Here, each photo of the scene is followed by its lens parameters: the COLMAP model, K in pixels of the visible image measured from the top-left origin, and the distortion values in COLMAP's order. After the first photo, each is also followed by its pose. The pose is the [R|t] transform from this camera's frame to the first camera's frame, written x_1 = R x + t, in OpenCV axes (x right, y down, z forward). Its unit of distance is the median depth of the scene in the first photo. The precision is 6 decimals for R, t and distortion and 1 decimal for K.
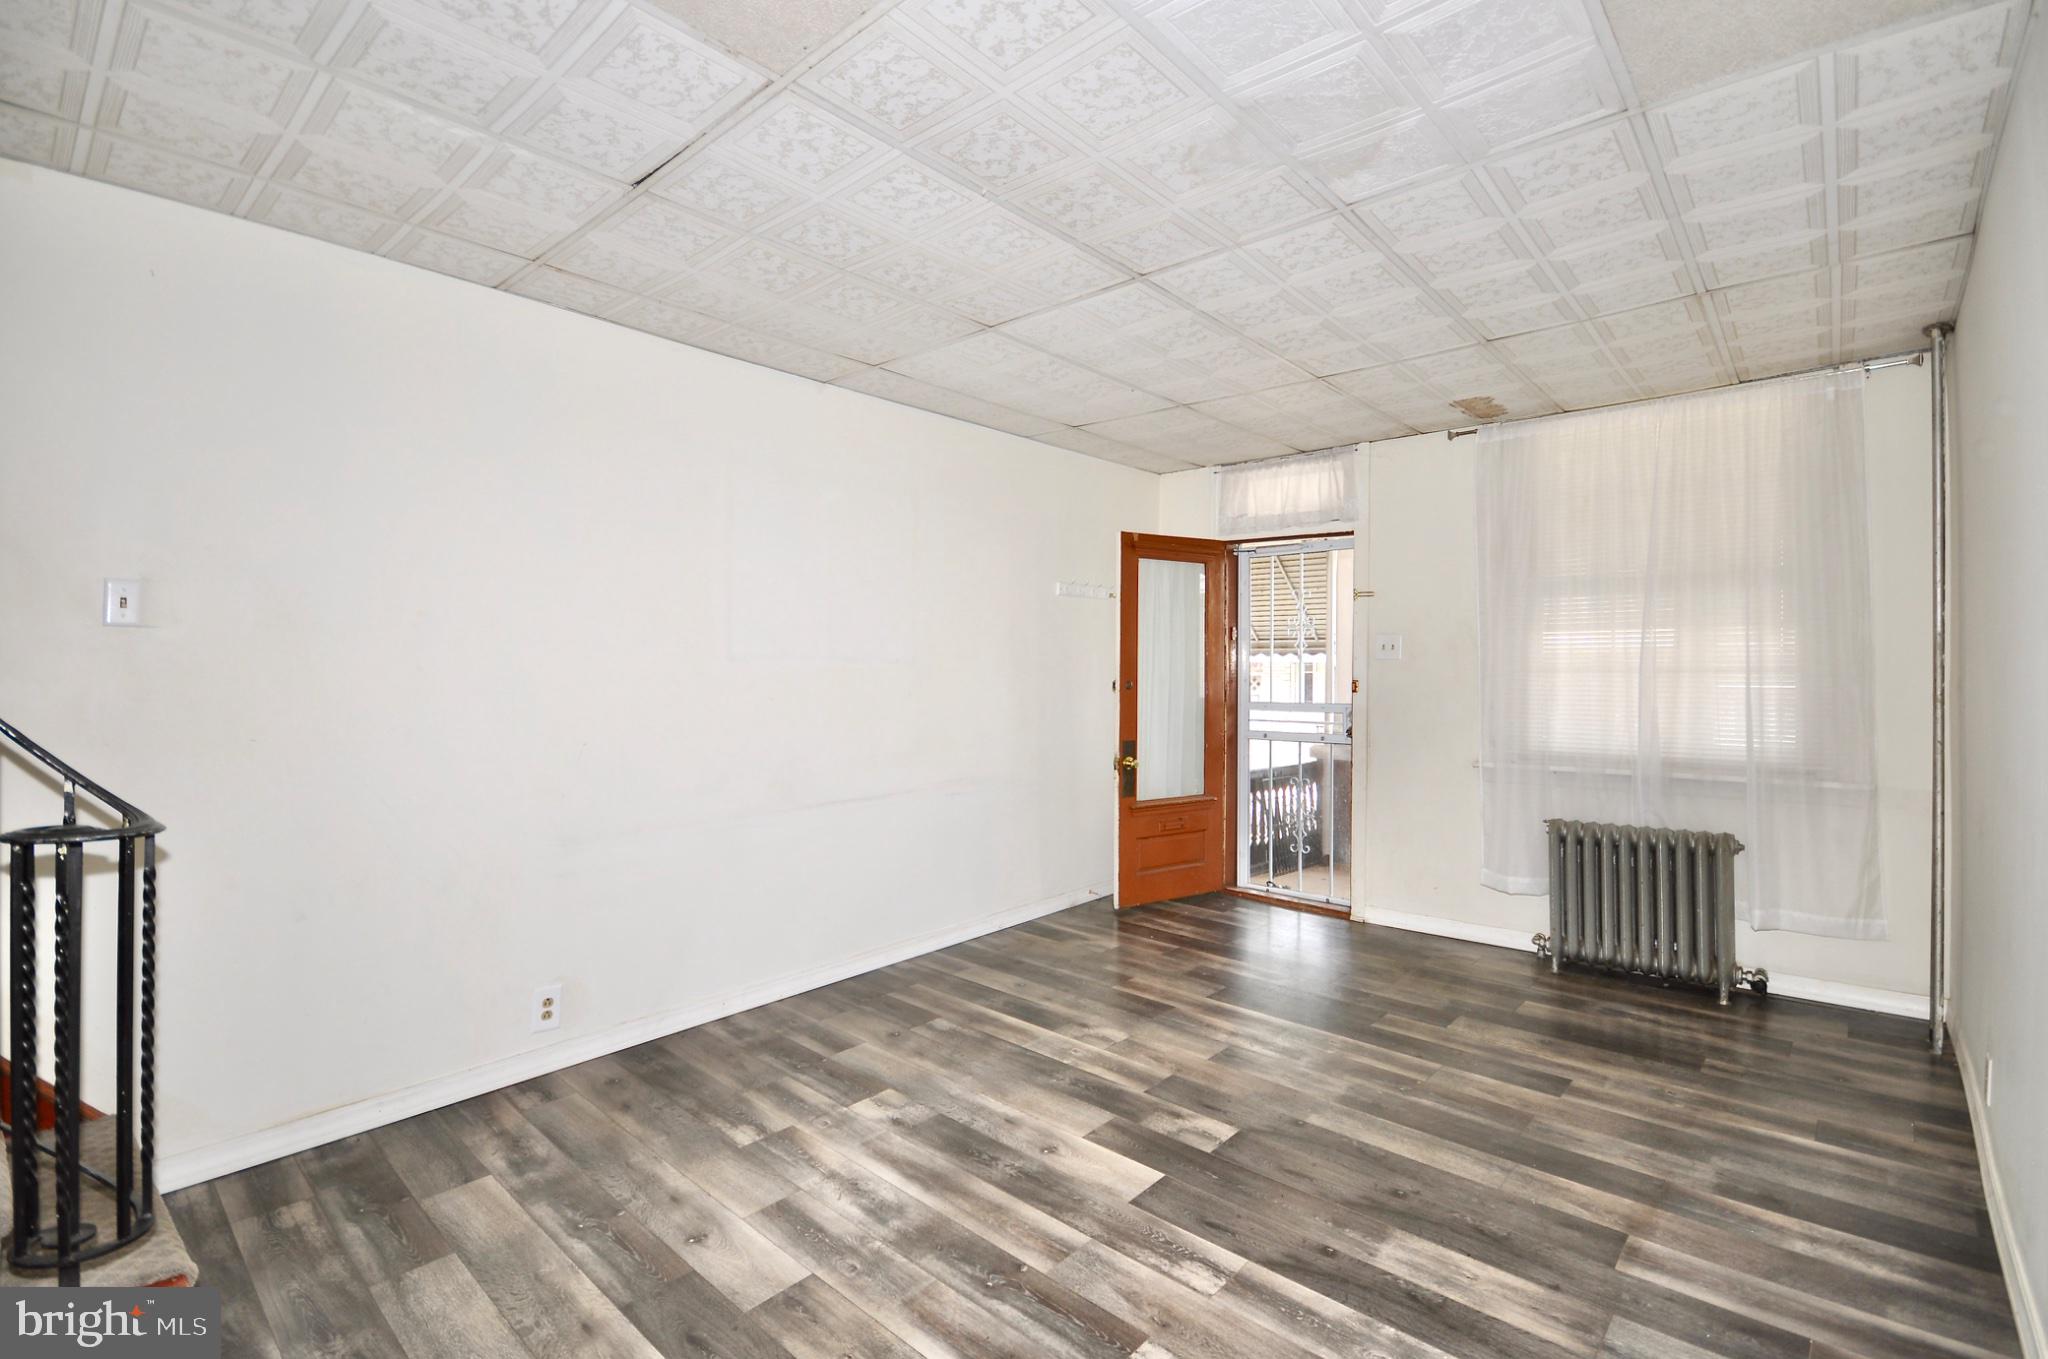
lens RADIAL K [[922.8, 0, 1016.5], [0, 922.8, 672.5], [0, 0, 1]] dist [0.001036, -0.006812]
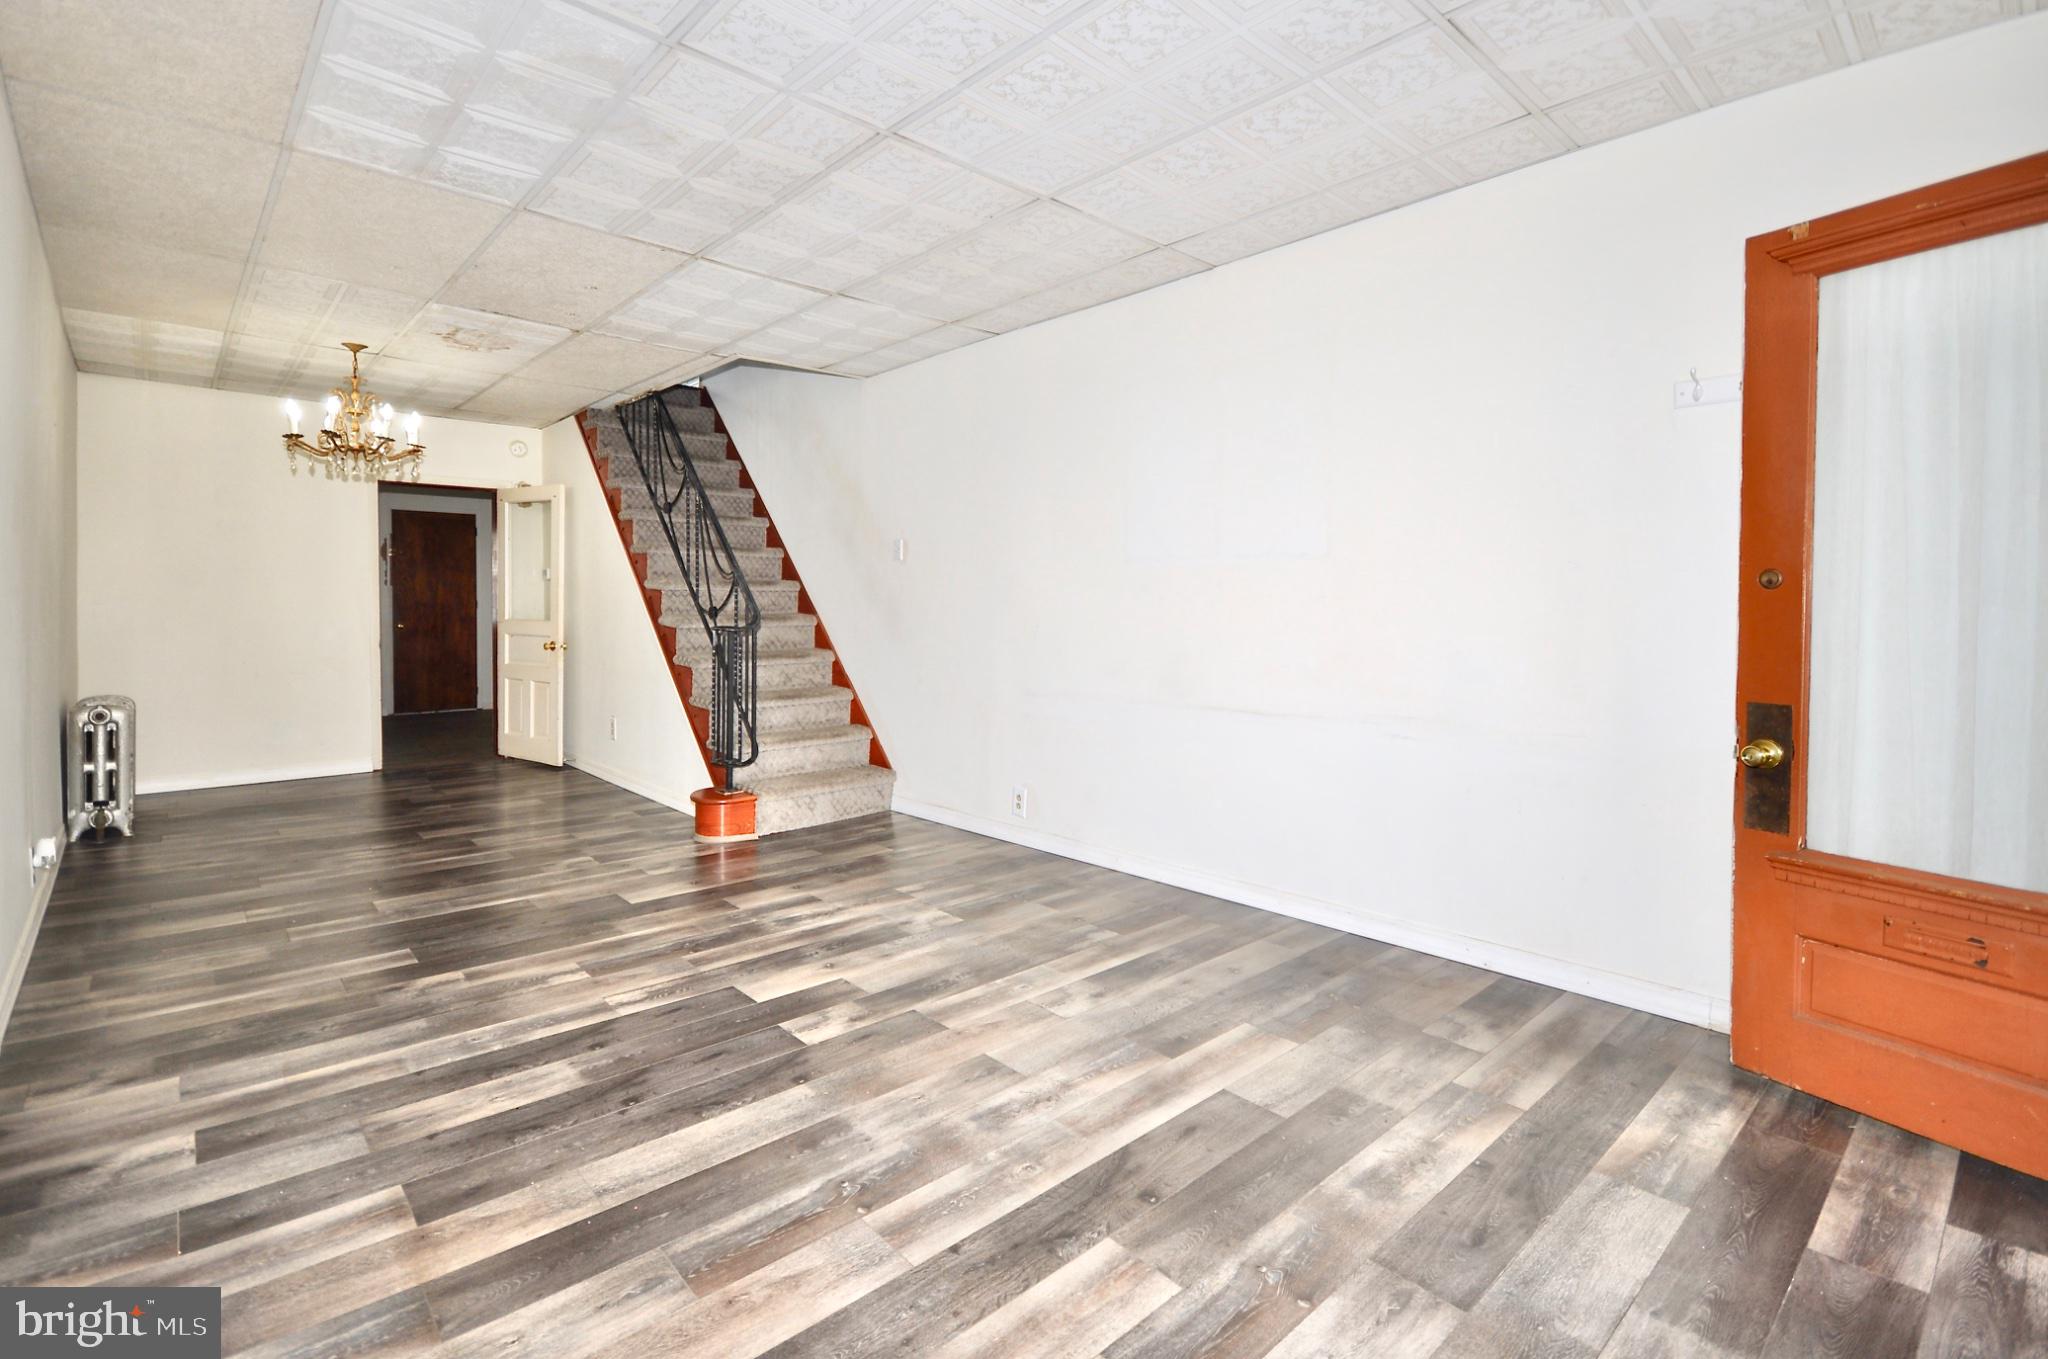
lens RADIAL K [[941.6, 0, 1008.4], [0, 941.6, 621.6], [0, 0, 1]] dist [0.004359, -0.004659]
pose [[-0.101574, 0.011756, -0.994759, 1.004971], [-0.008431, 0.999884, 0.012677, 0.051430], [0.994792, 0.009674, -0.101463, 1.123525]]
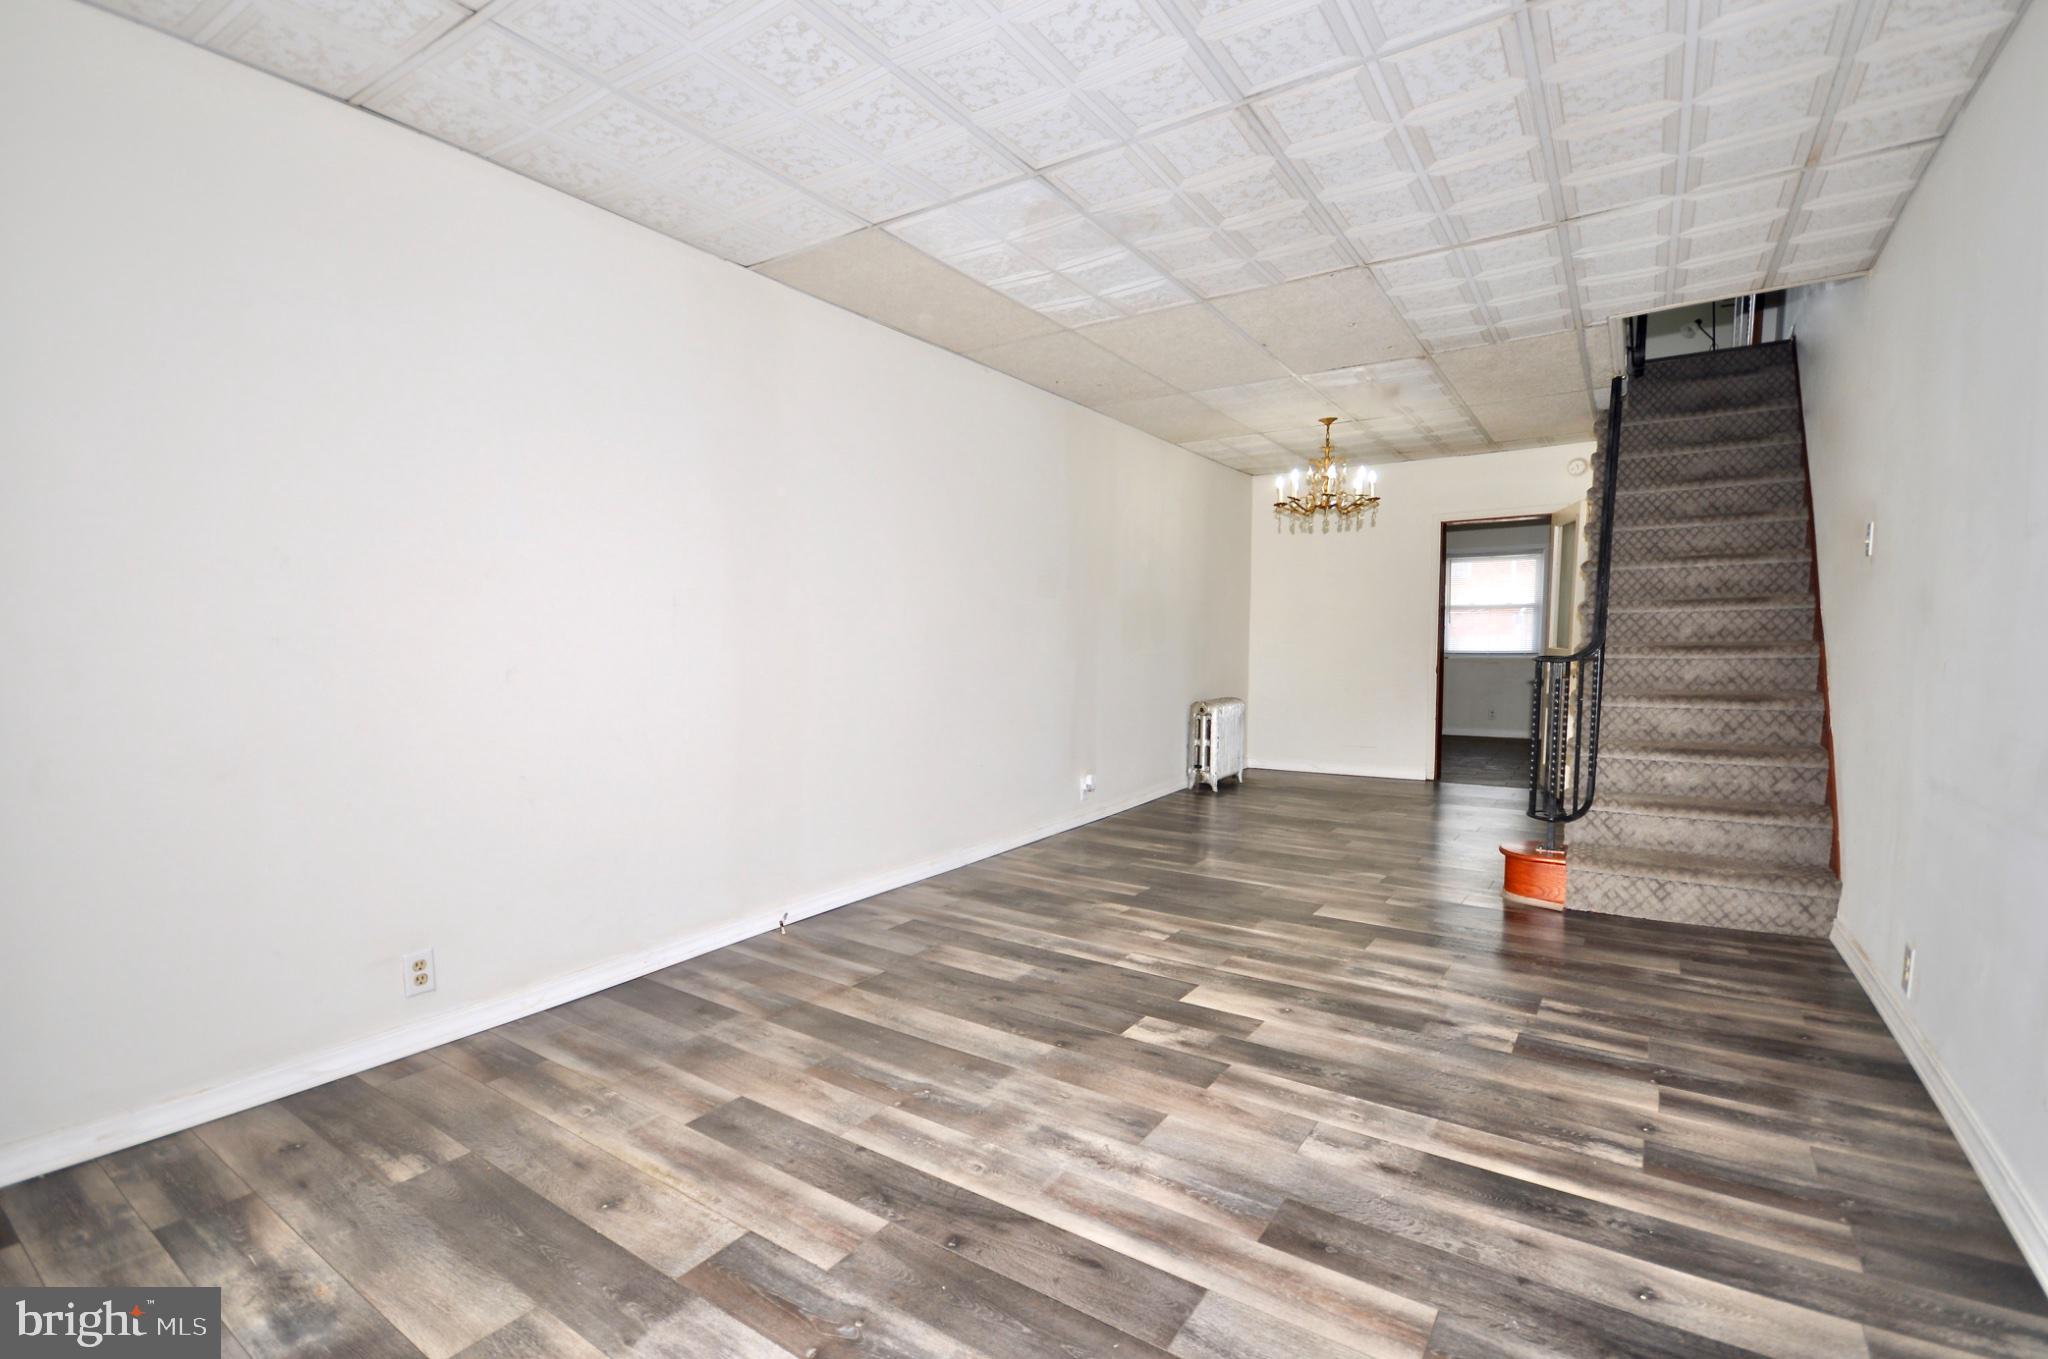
lens RADIAL K [[932.9, 0, 997.7], [0, 932.9, 715.8], [0, 0, 1]] dist [0.000714, -0.000522]
pose [[-0.992347, 0.015261, -0.122537, 0.432655], [0.004696, 0.996280, 0.086047, 0.049833], [0.123394, 0.084813, -0.988727, 1.714212]]
